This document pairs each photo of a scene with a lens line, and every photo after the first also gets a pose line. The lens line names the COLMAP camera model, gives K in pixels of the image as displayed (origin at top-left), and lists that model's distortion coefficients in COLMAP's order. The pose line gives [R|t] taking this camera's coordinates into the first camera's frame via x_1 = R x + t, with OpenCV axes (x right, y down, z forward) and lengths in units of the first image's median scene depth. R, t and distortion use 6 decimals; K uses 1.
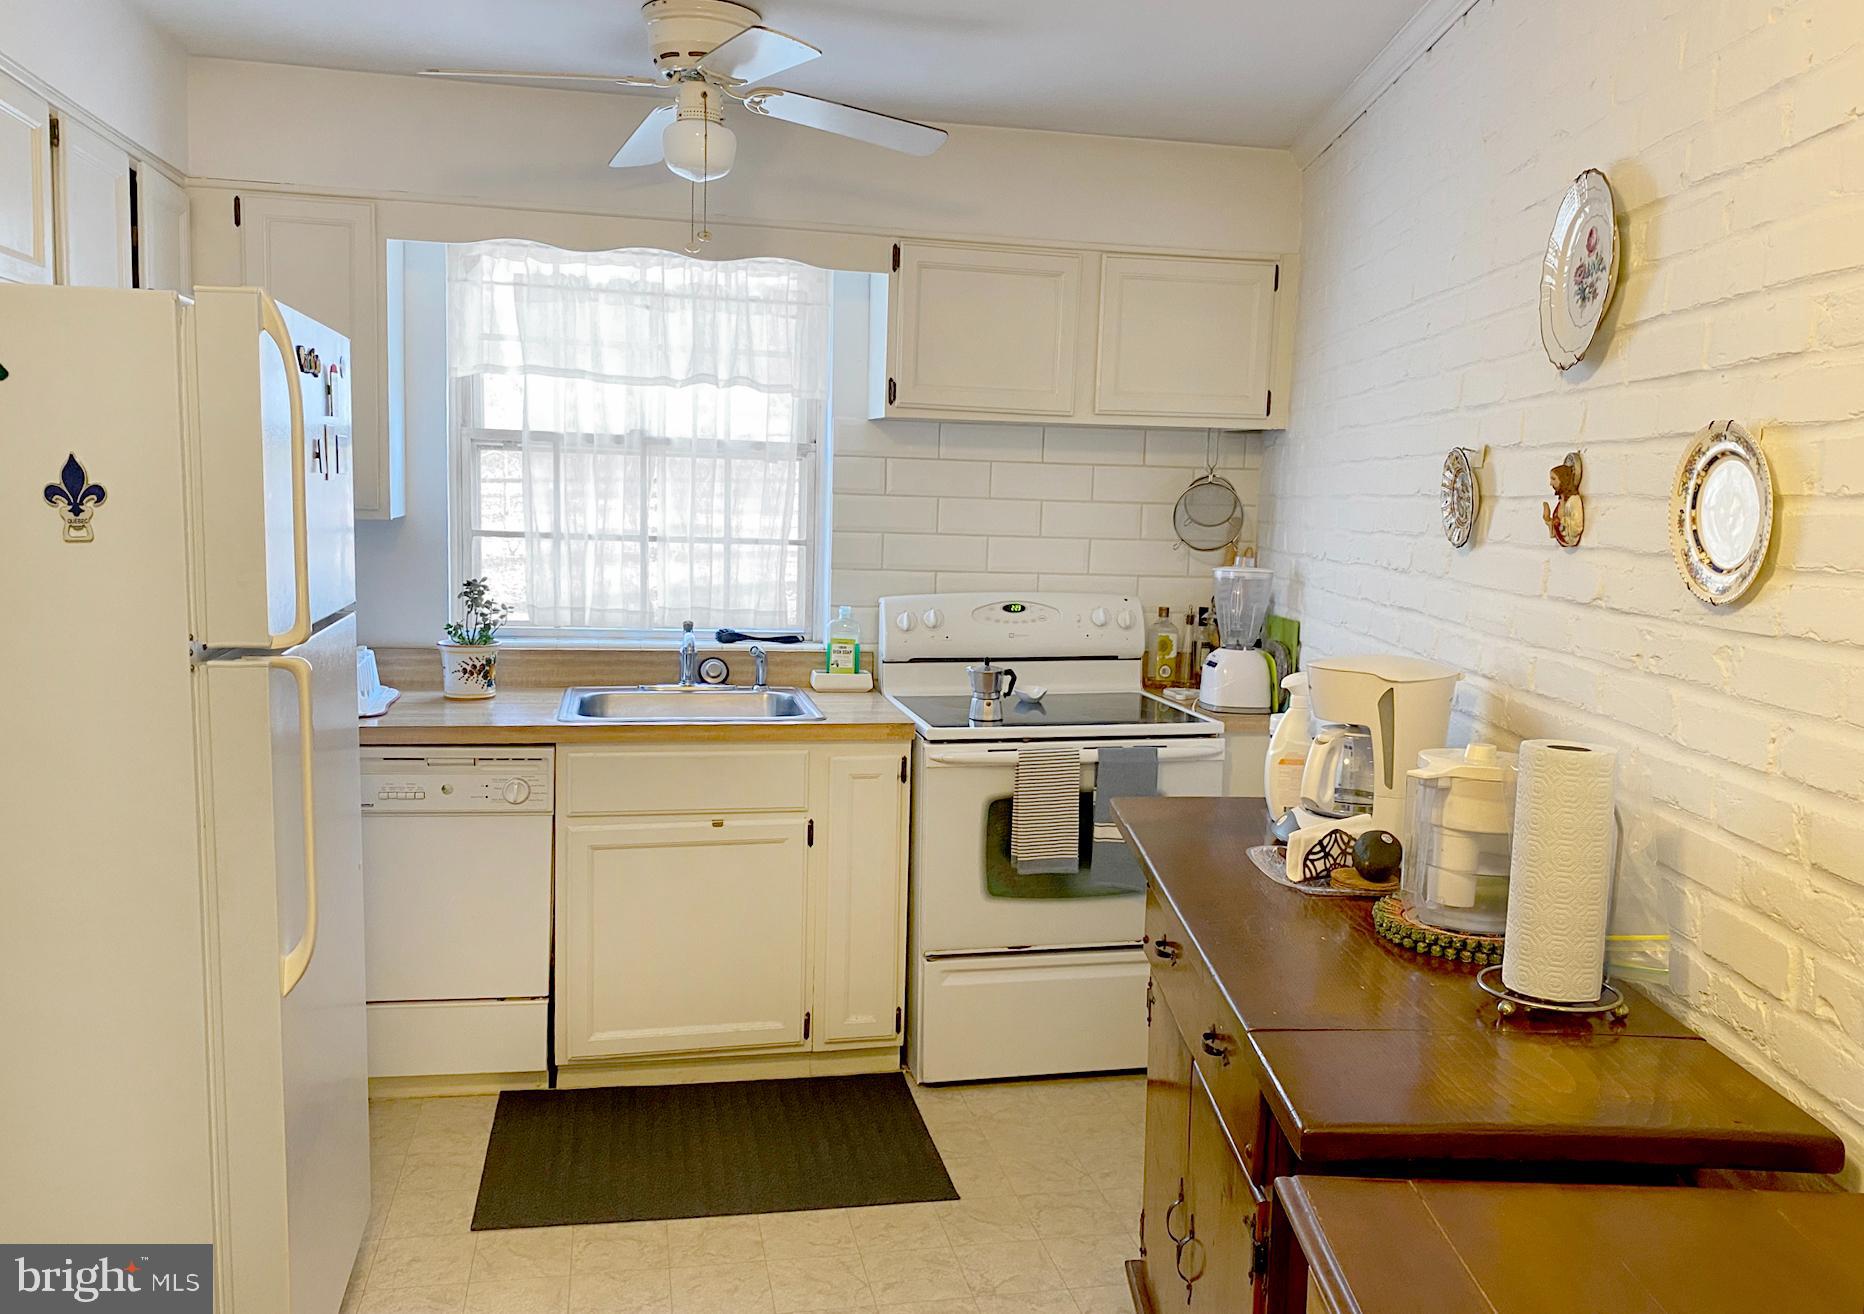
lens RADIAL K [[1462.9, 0, 932.0], [0, 1462.9, 657.0], [0, 0, 1]] dist [0.002058, 0.000638]
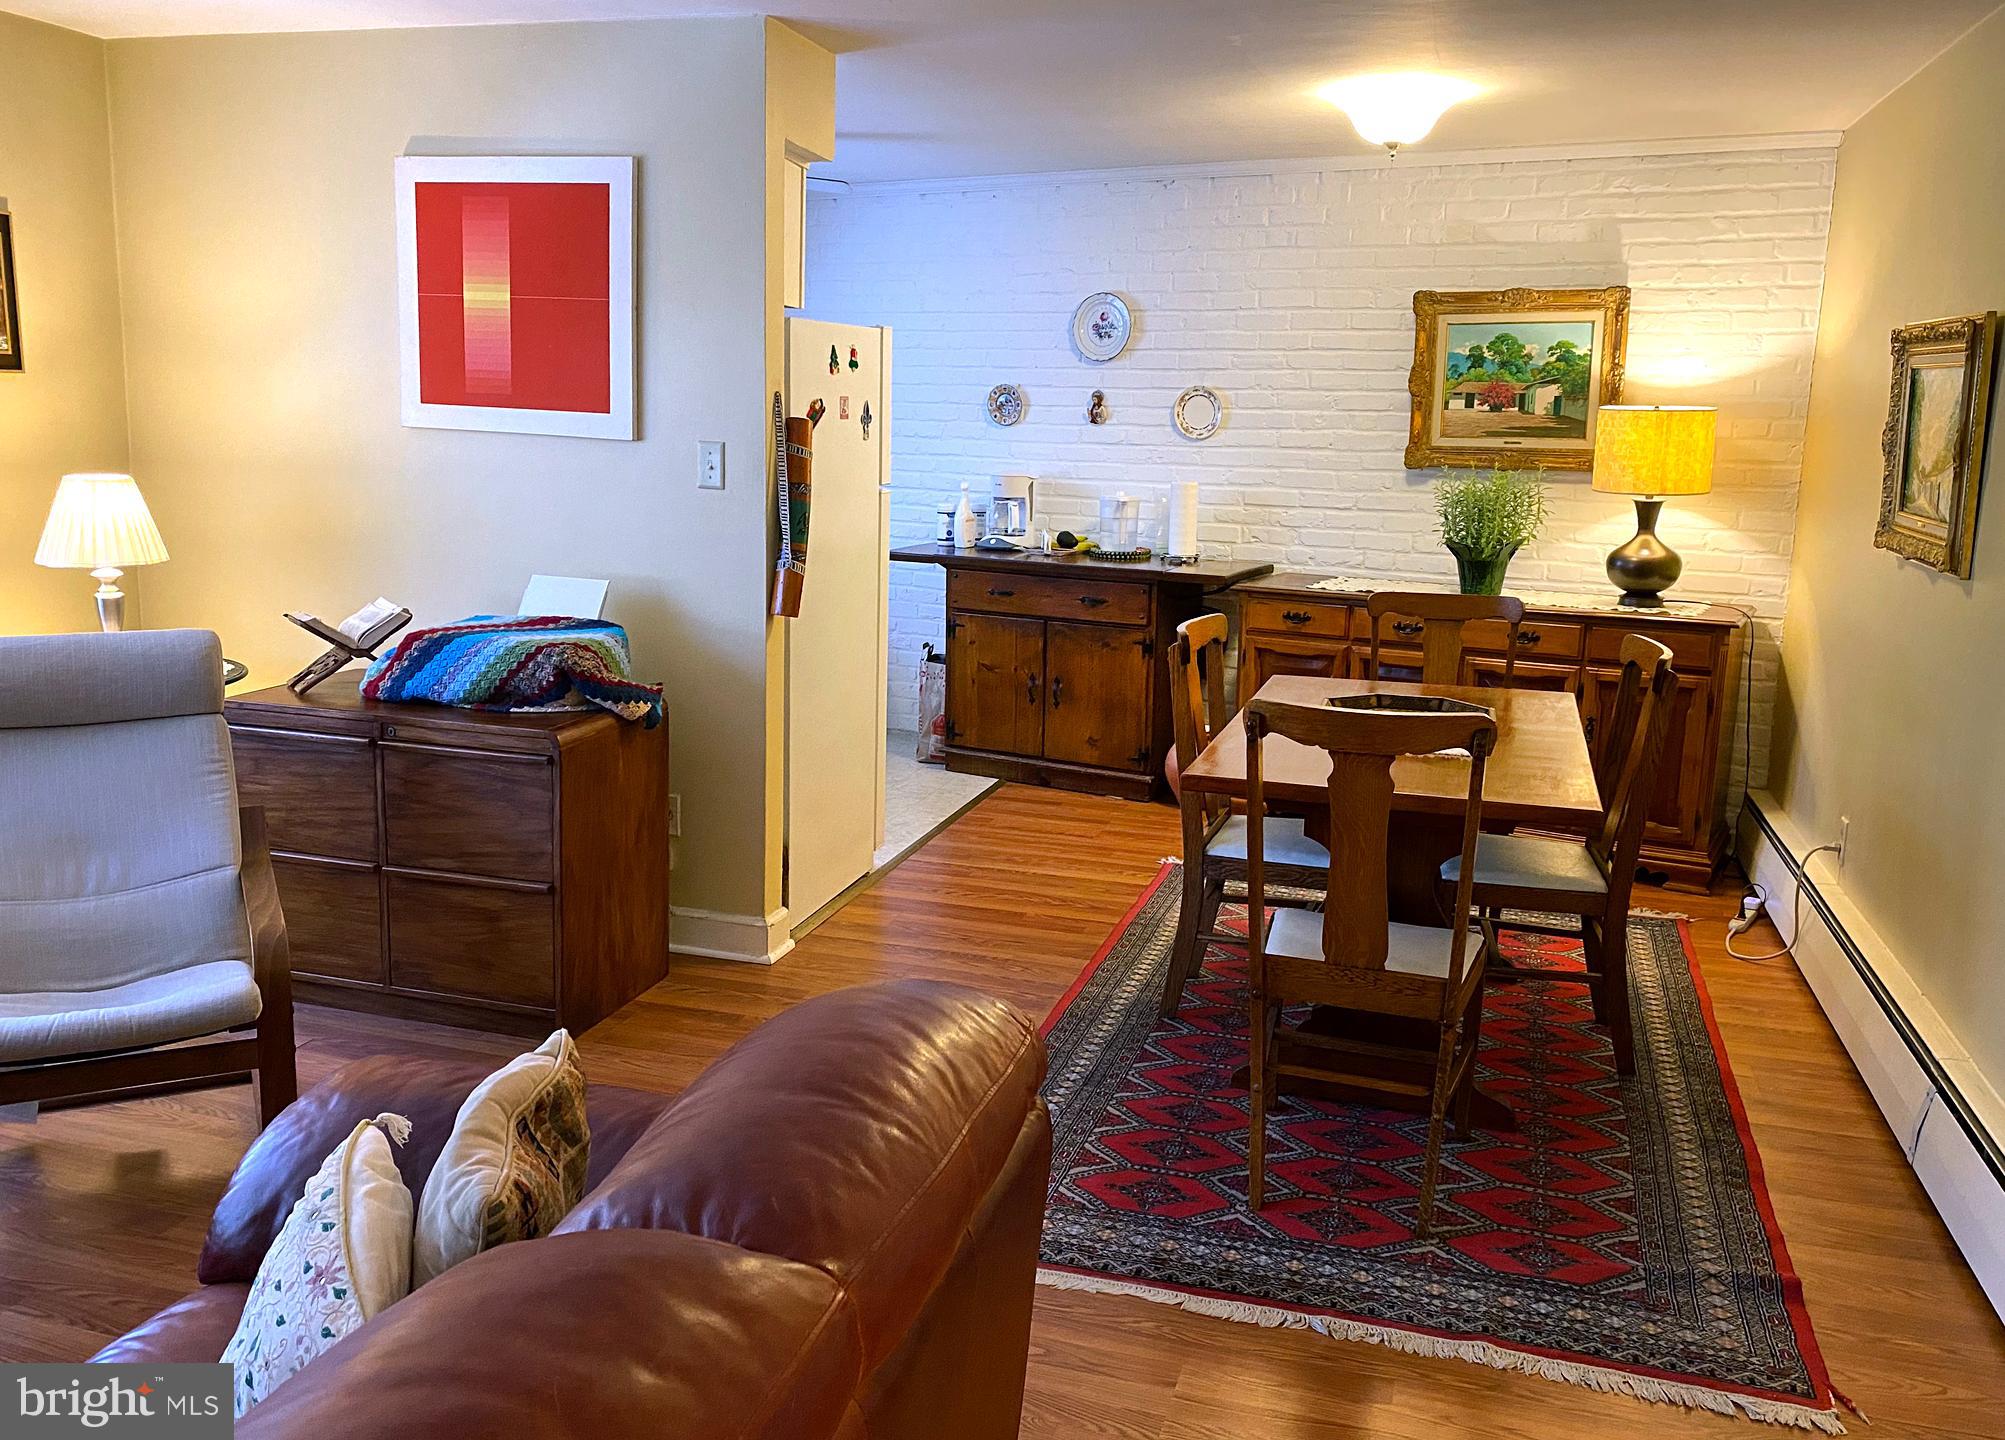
lens RADIAL K [[1625.2, 0, 1010.0], [0, 1625.2, 703.5], [0, 0, 1]] dist [0.156522, -0.319324]
pose [[0.478964, -0.175590, 0.860094, -2.172136], [0.088160, 0.984458, 0.151886, -0.031711], [-0.873396, 0.003079, 0.487000, -0.353784]]
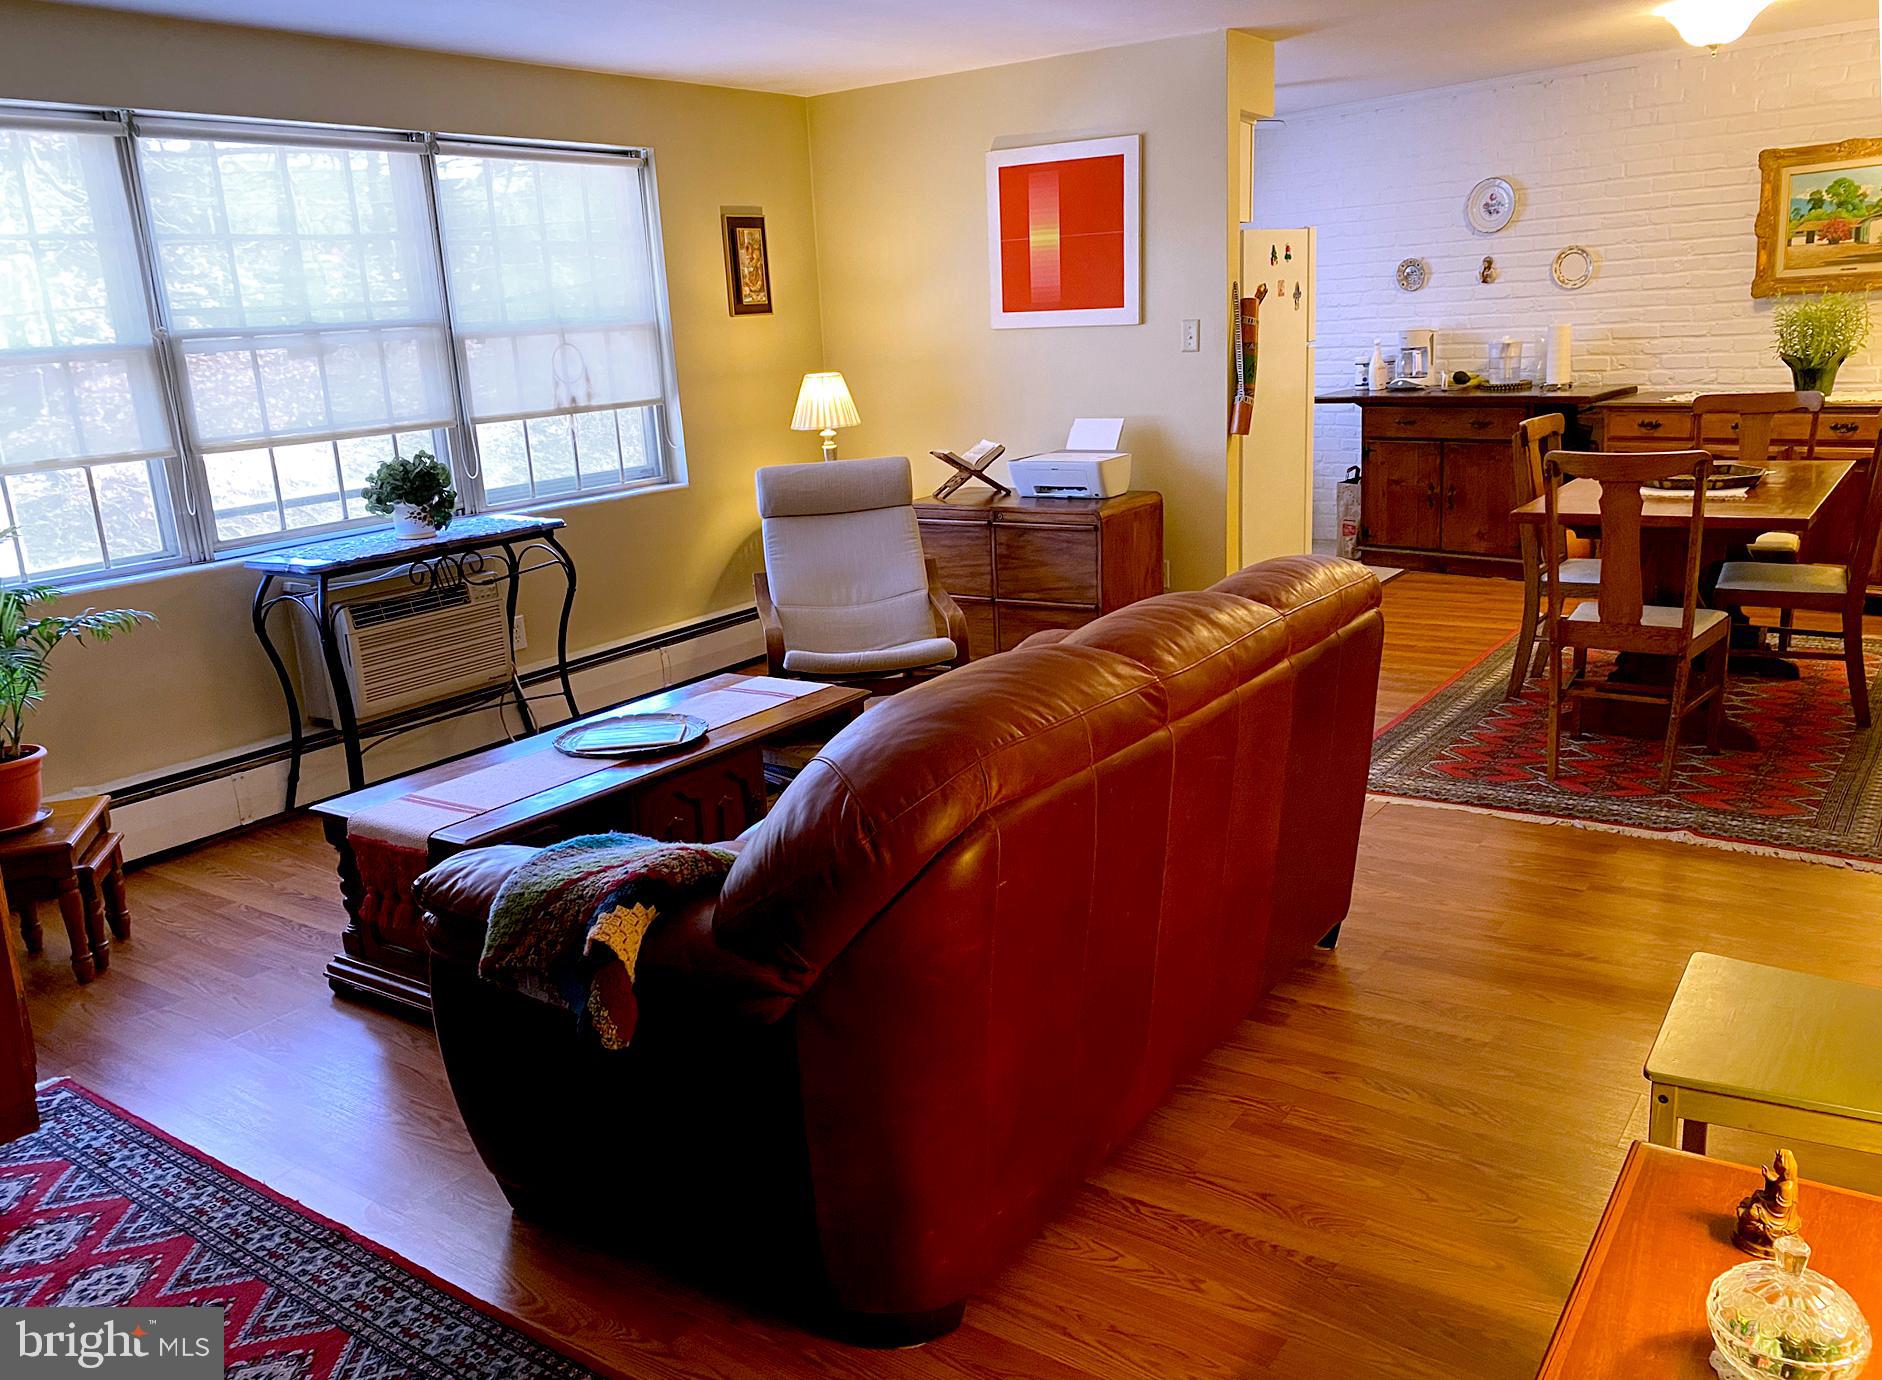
lens RADIAL K [[1467.9, 0, 916.7], [0, 1467.9, 697.5], [0, 0, 1]] dist [-0.001603, 0.005182]
pose [[0.737013, -0.245981, 0.629528, -2.725329], [0.160183, 0.968456, 0.190880, -0.002136], [-0.656623, -0.039841, 0.753166, -0.731877]]
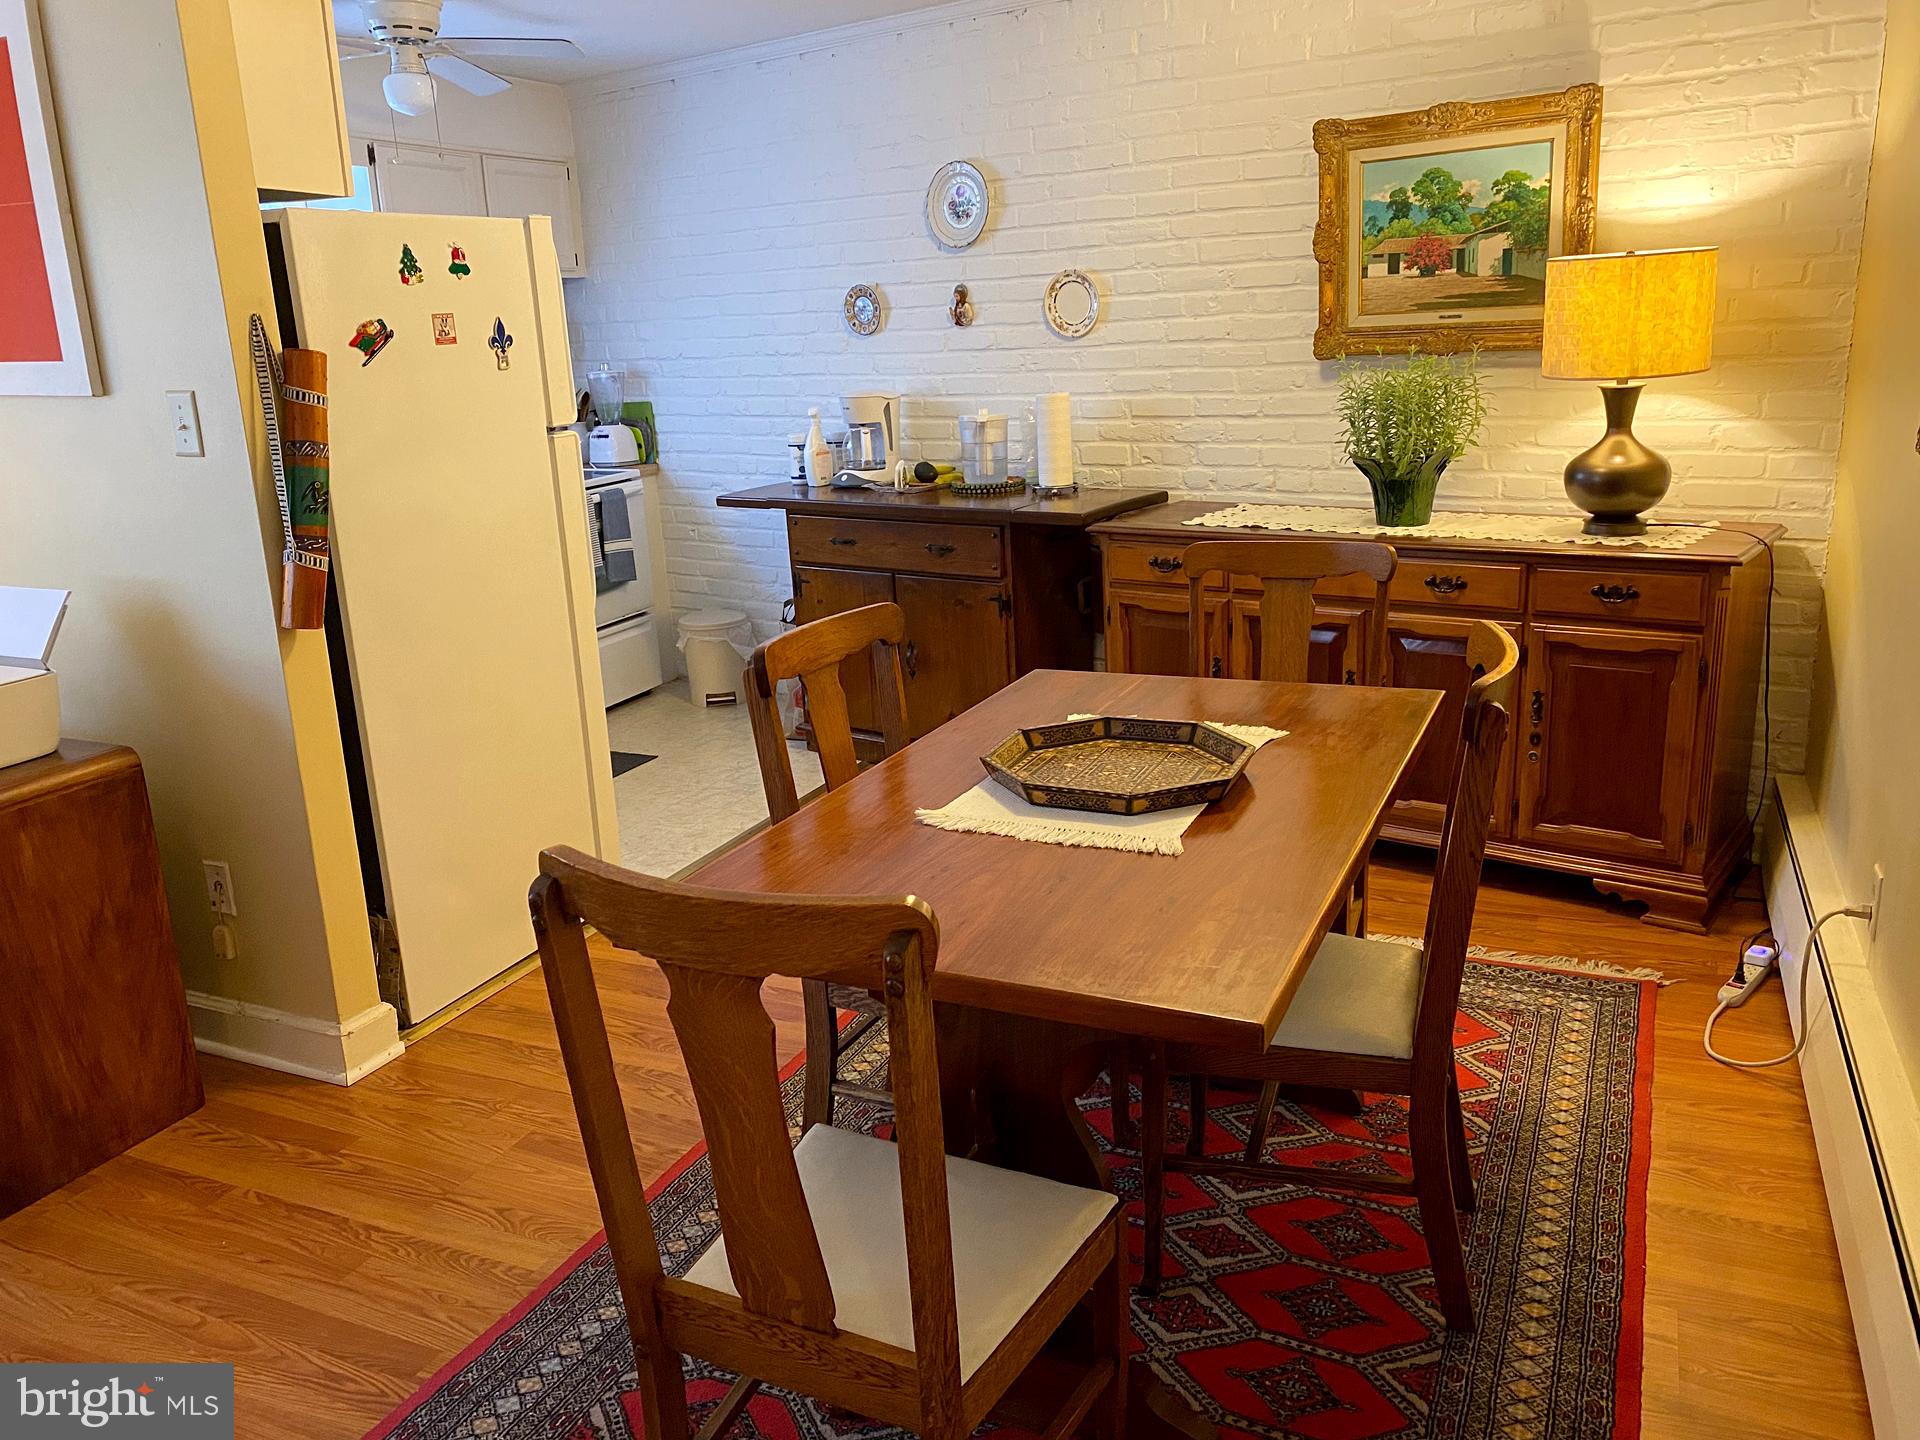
lens RADIAL K [[1488.8, 0, 960.0], [0, 1488.8, 720.0], [0, 0, 1]] dist [0.014192, 0.003291]
pose [[0.592784, -0.261301, 0.761793, -1.351637], [0.150745, 0.965184, 0.213764, 0.019868], [-0.791128, -0.011879, 0.611535, -0.403748]]
